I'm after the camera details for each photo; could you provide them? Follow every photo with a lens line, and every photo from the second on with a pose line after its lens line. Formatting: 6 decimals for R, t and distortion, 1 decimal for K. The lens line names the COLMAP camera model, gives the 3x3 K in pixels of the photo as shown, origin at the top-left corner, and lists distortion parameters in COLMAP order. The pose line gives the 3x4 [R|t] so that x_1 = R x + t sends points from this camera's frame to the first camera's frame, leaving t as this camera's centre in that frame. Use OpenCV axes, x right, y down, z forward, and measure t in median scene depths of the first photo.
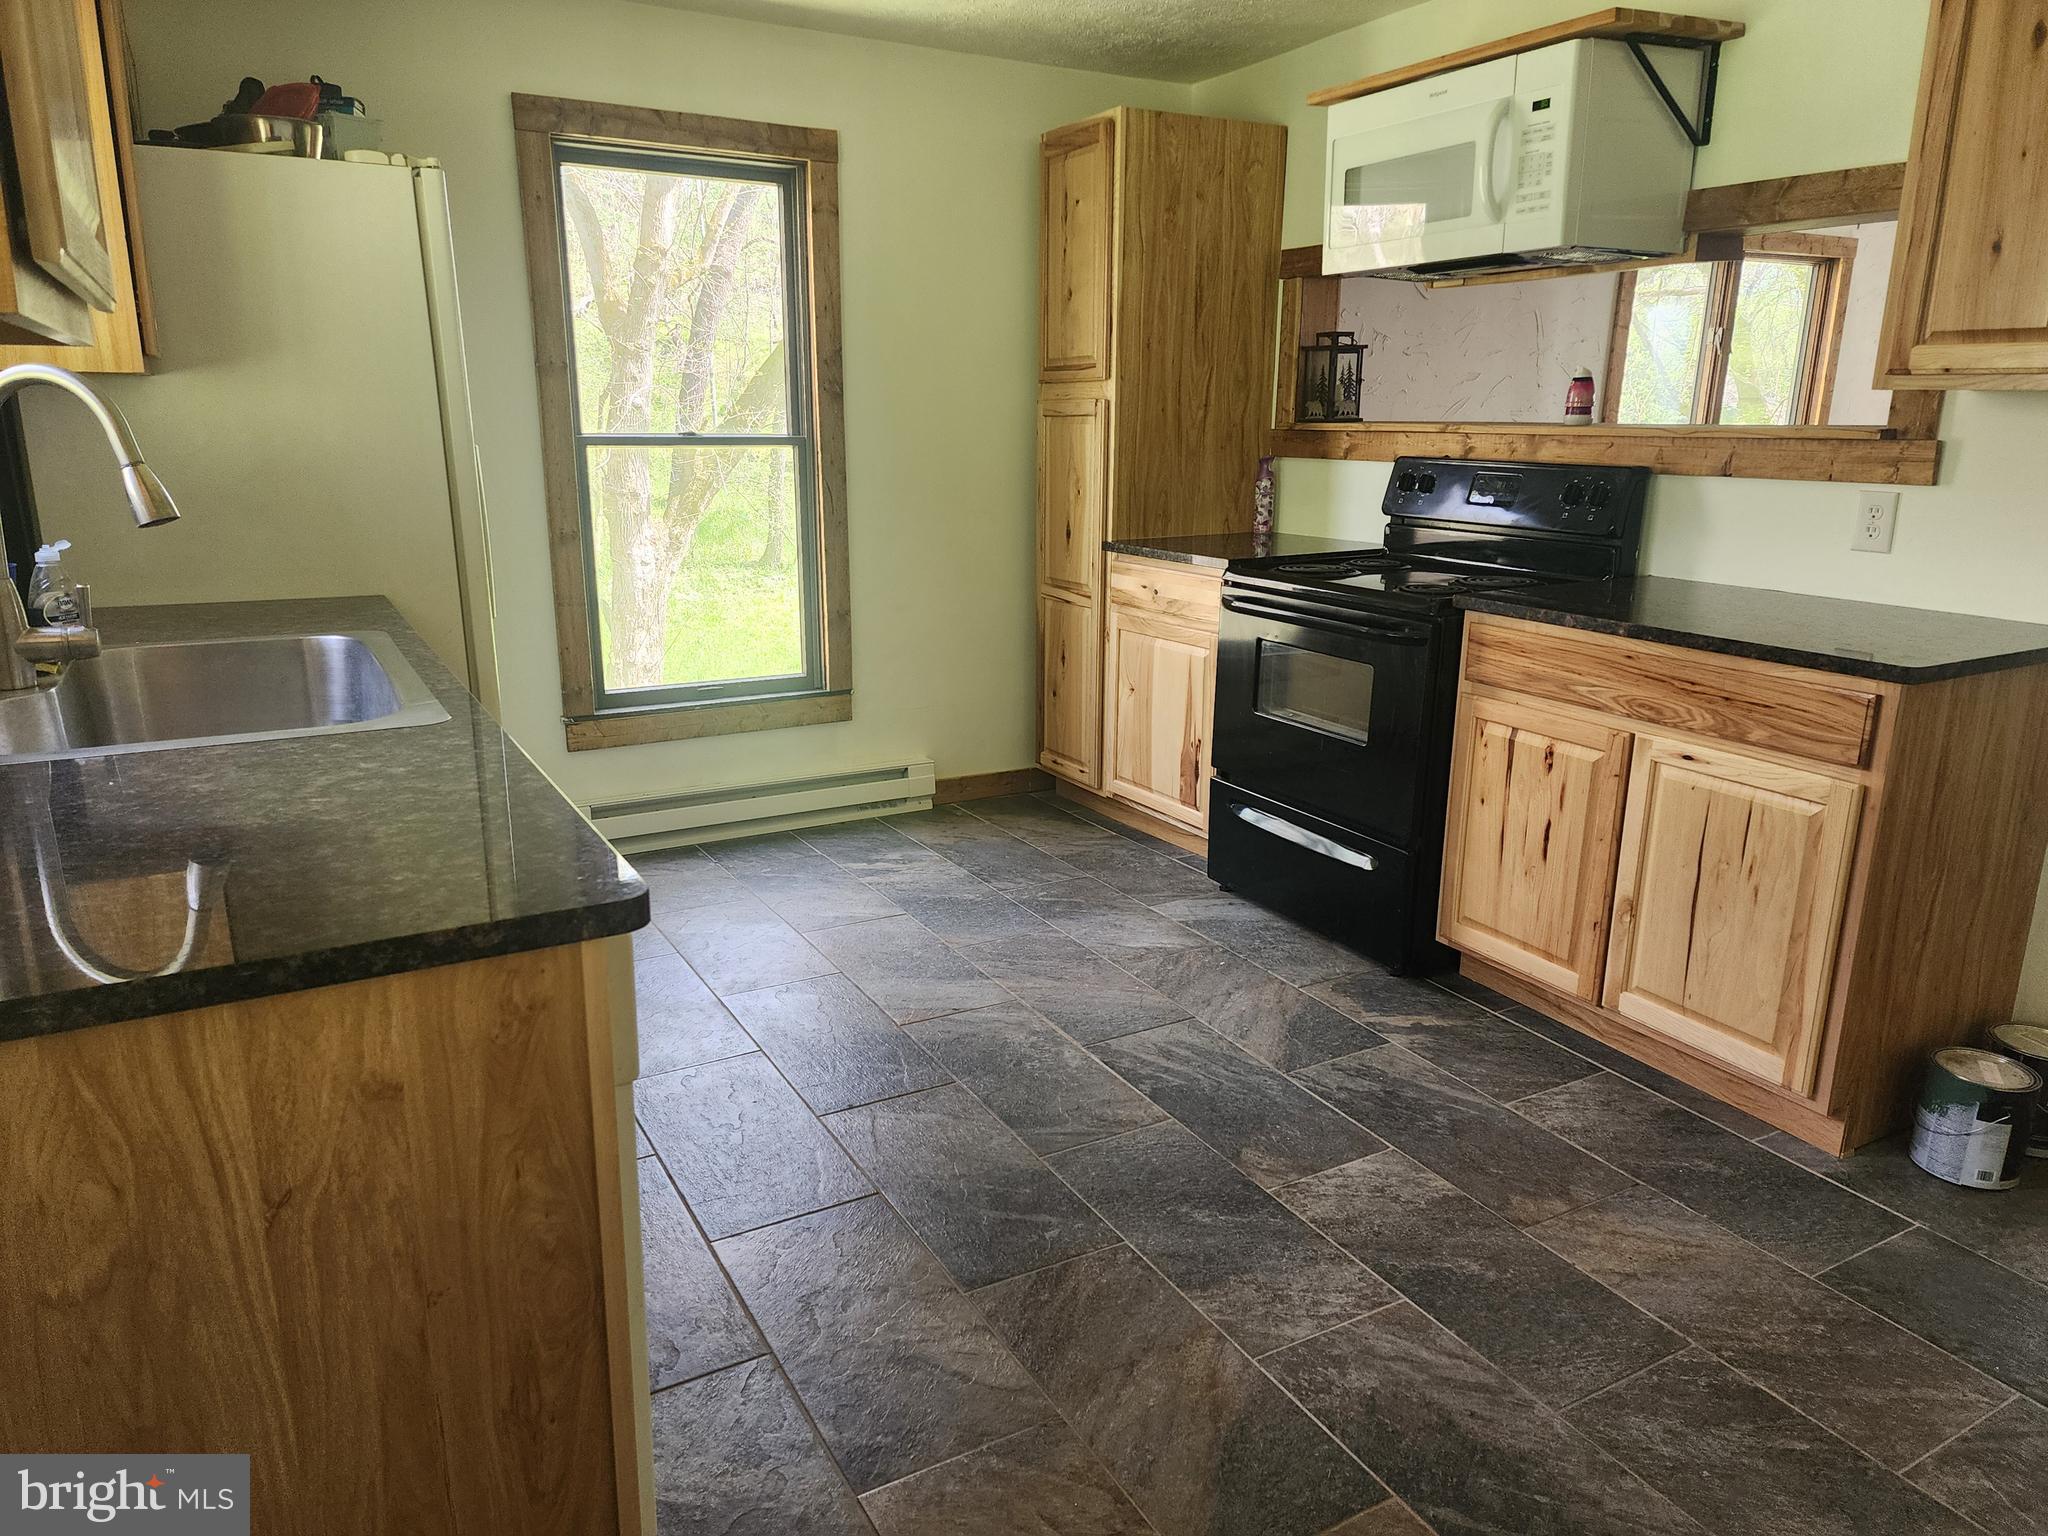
lens RADIAL K [[1352.7, 0, 1017.3], [0, 1352.7, 768.1], [0, 0, 1]] dist [0.077964, -0.071875]
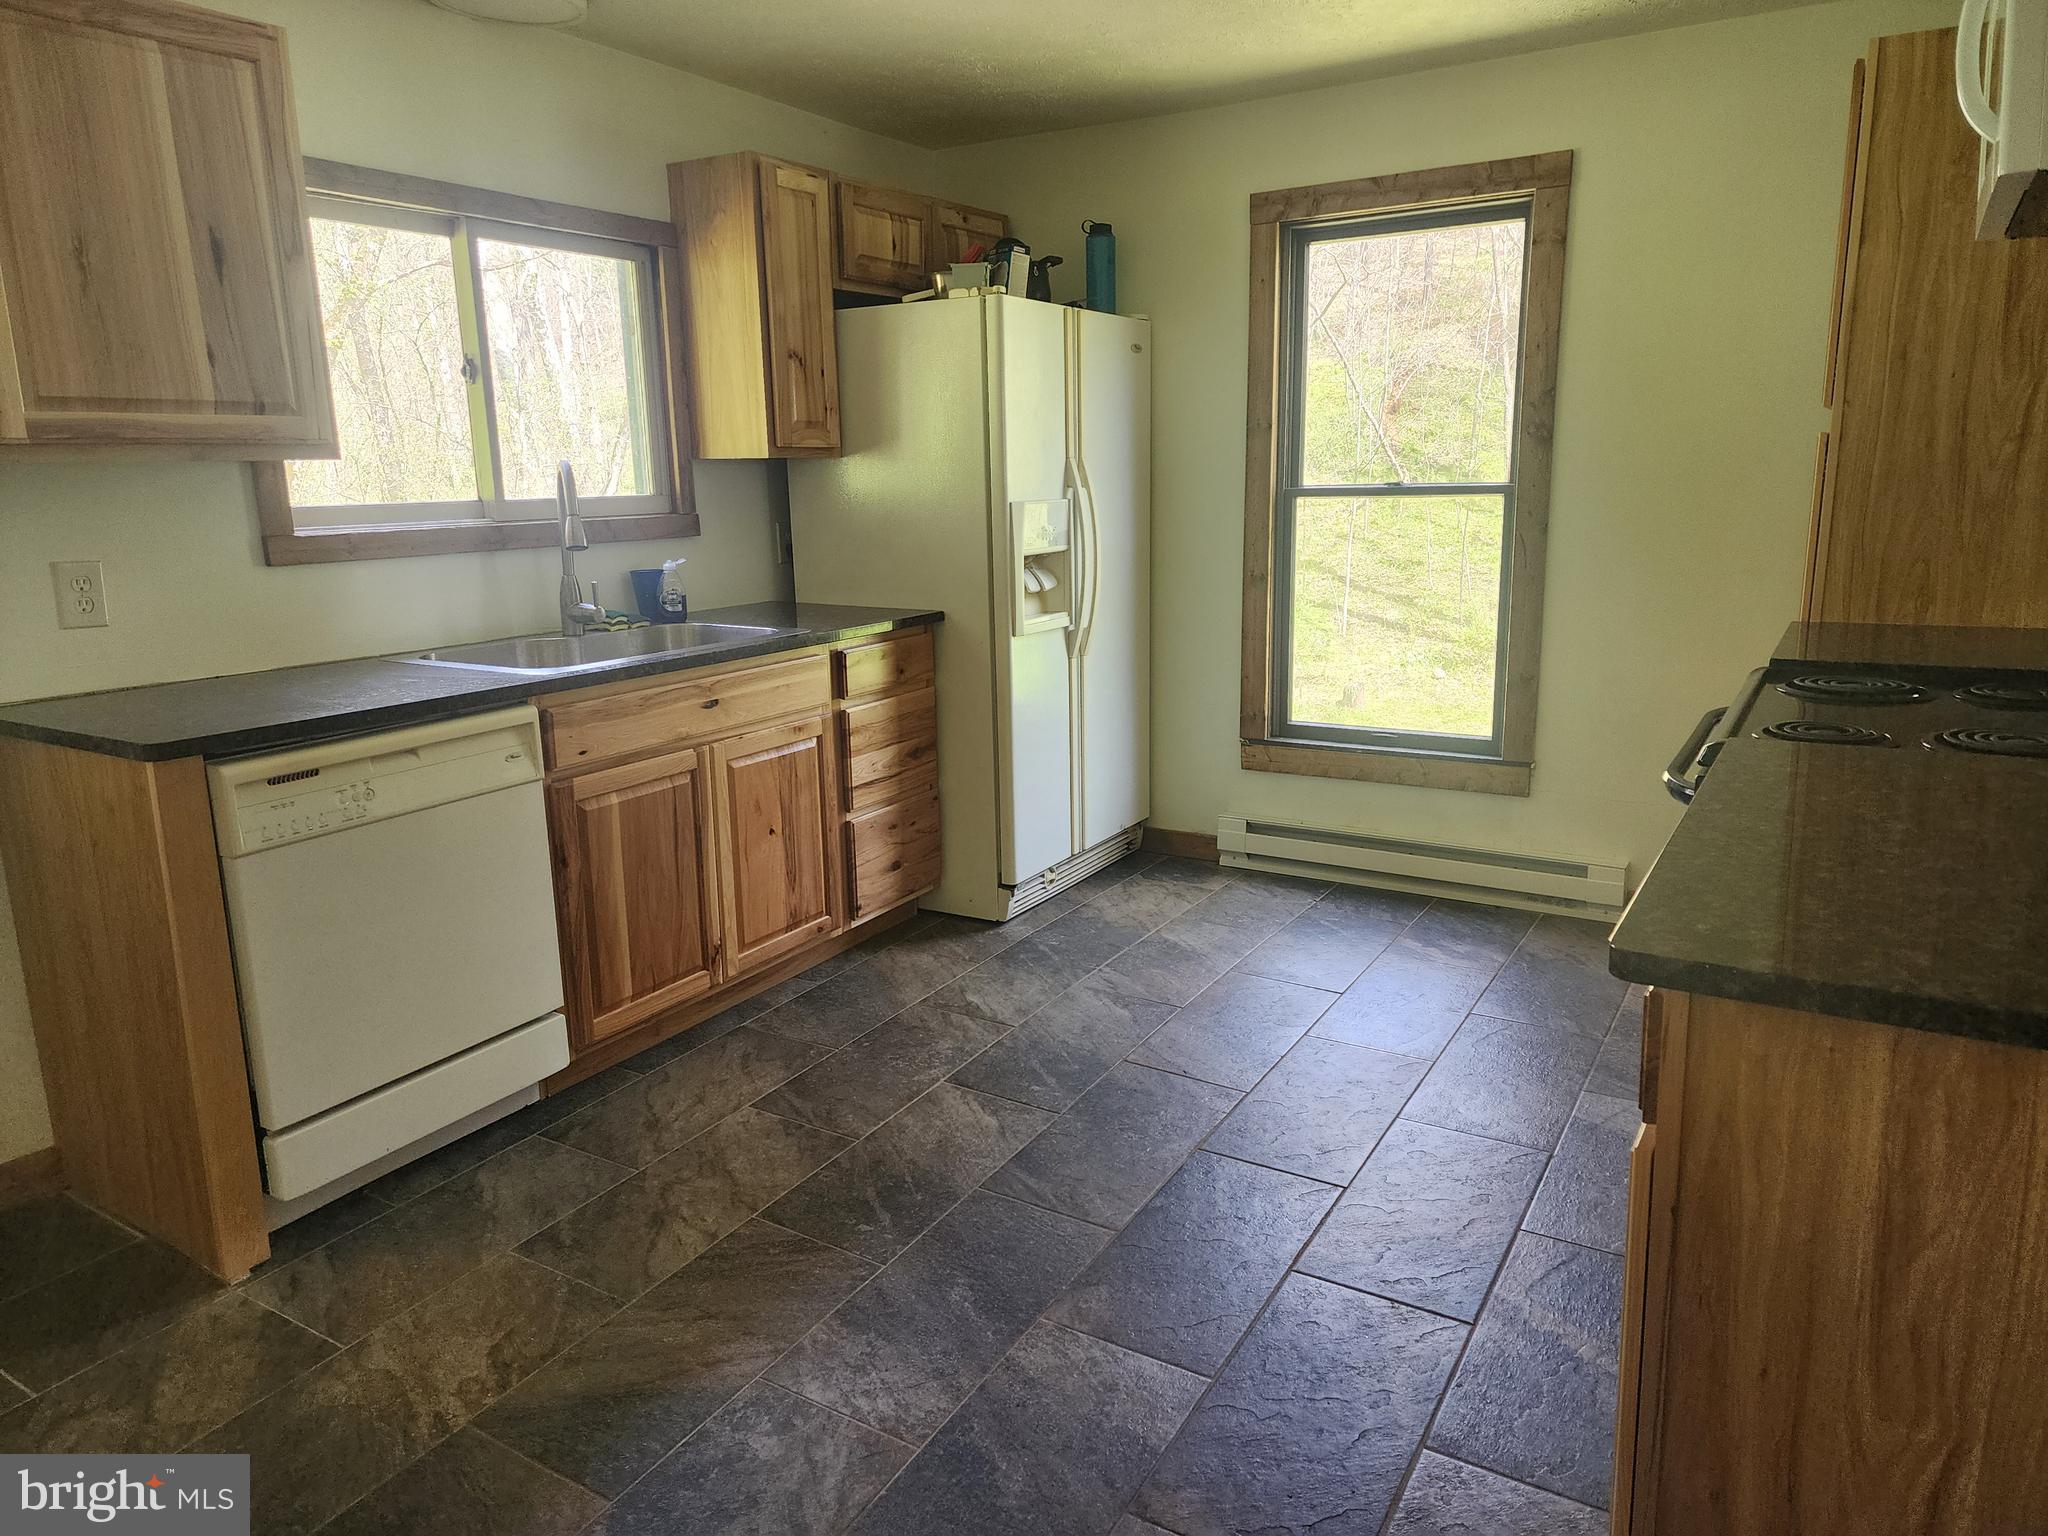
lens RADIAL K [[1352.7, 0, 1017.9], [0, 1352.7, 752.8], [0, 0, 1]] dist [0.077964, -0.071875]
pose [[0.487895, 0.169071, -0.856372, 0.704751], [-0.197110, 0.977063, 0.080600, -0.103923], [0.850356, 0.129476, 0.510030, 0.369368]]
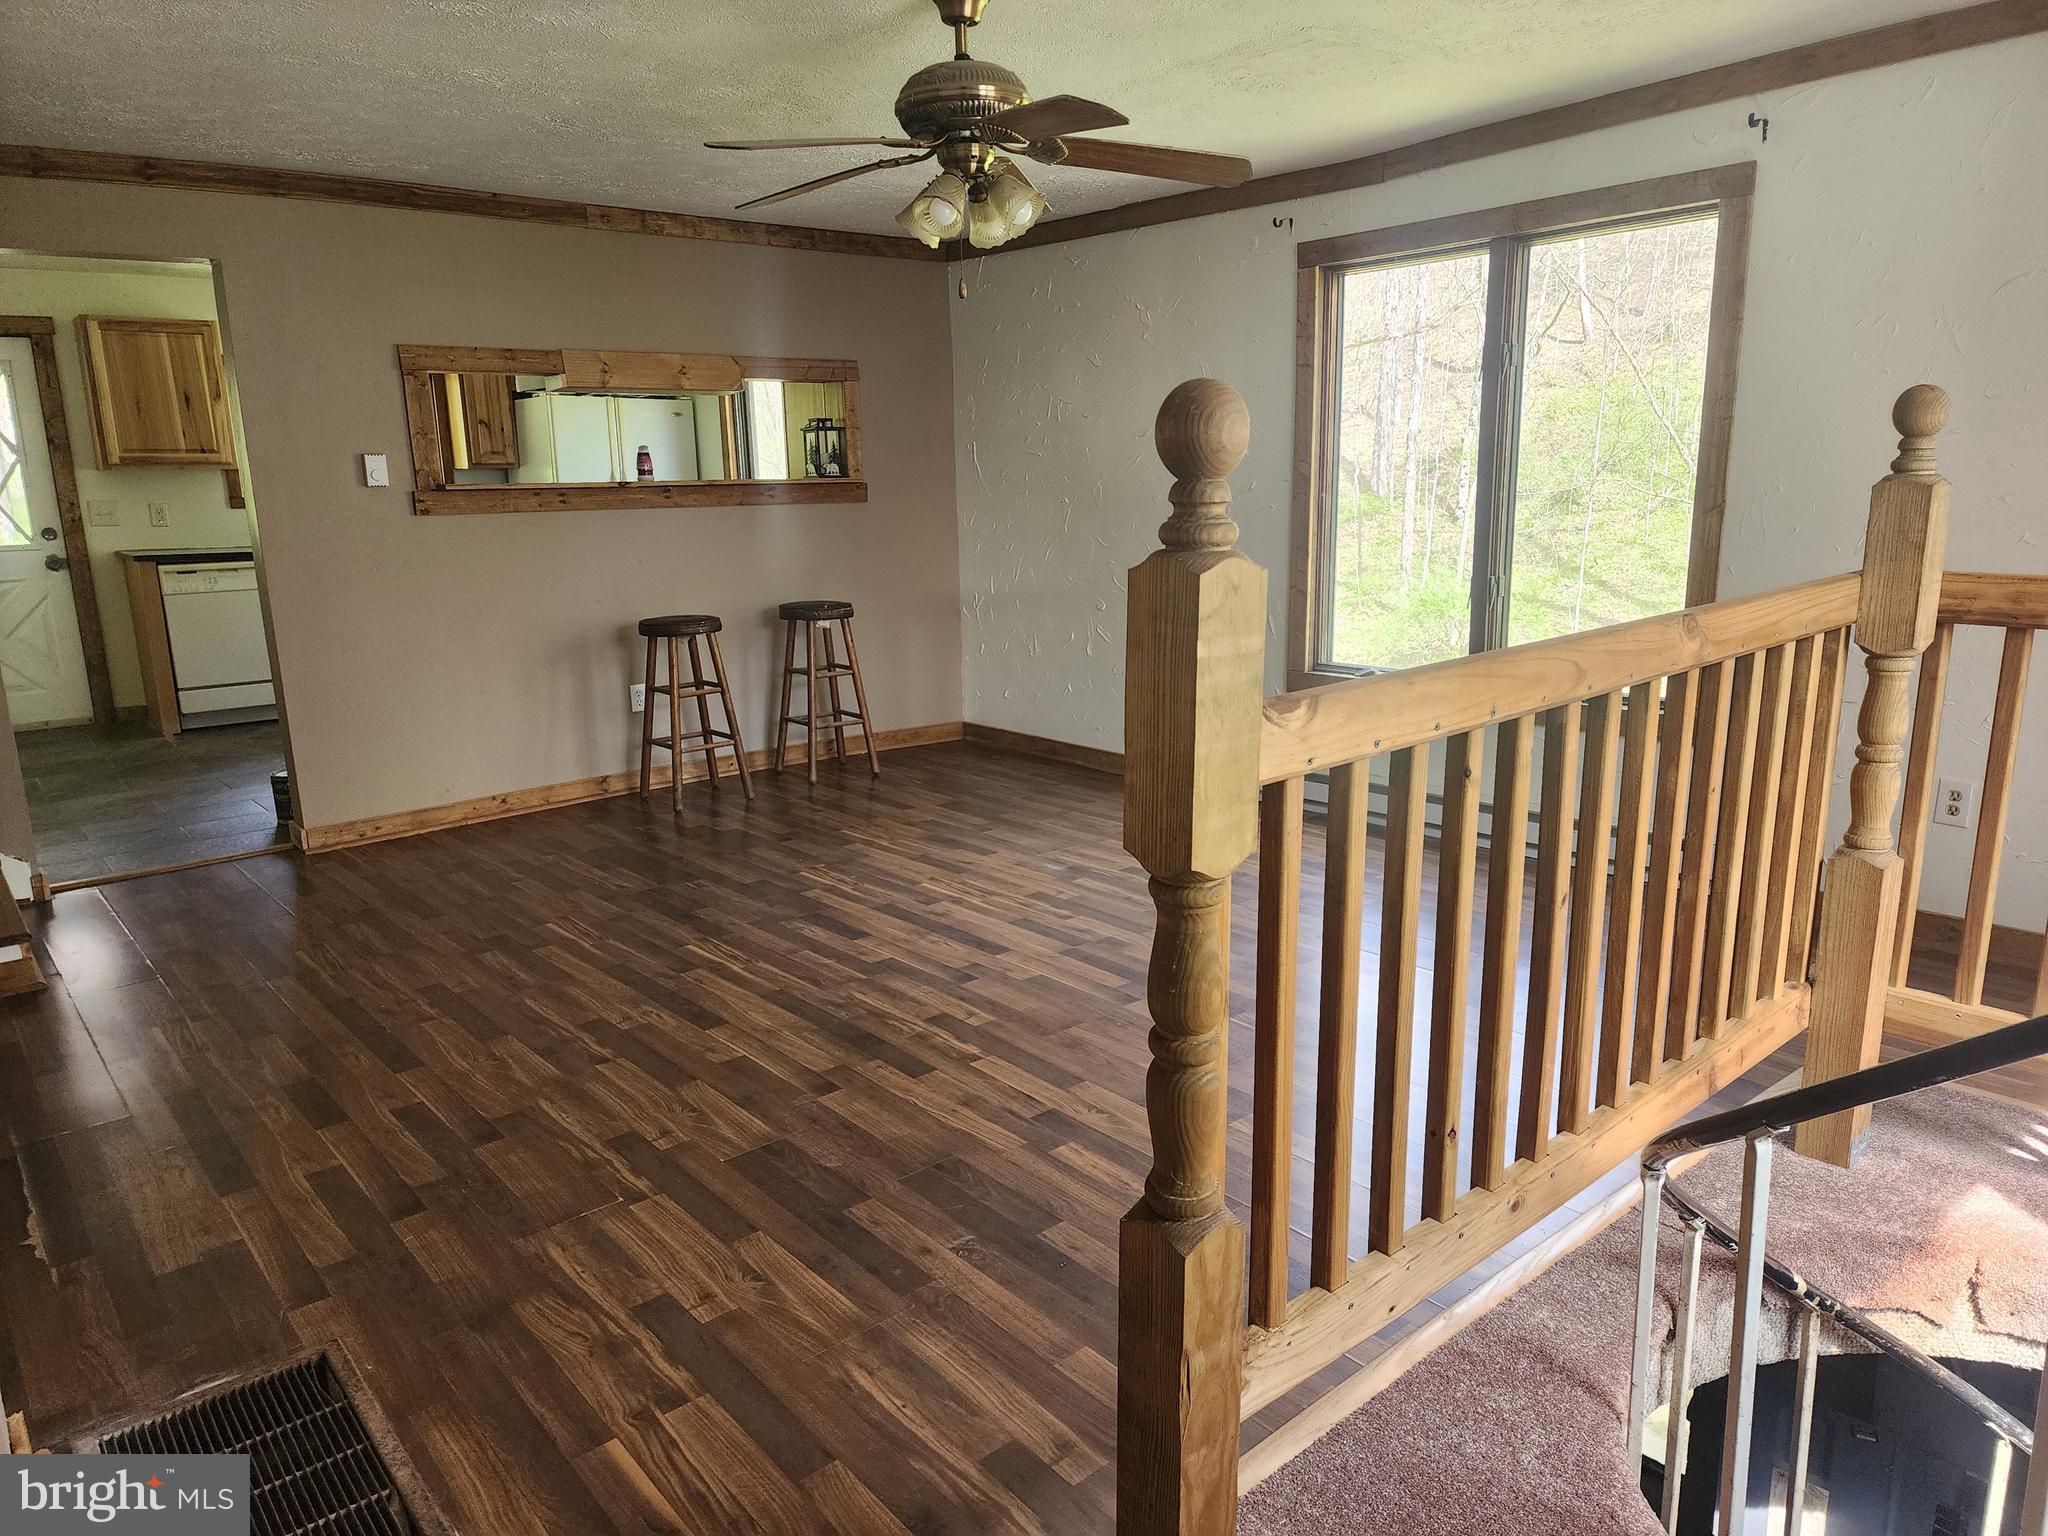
lens RADIAL K [[1352.7, 0, 1016.9], [0, 1352.7, 780.8], [0, 0, 1]] dist [0.077964, -0.071875]
pose [[0.192351, 0.211879, -0.958180, 2.438569], [-0.231021, 0.958747, 0.165628, -0.323816], [0.953745, 0.189501, 0.233364, 1.274509]]
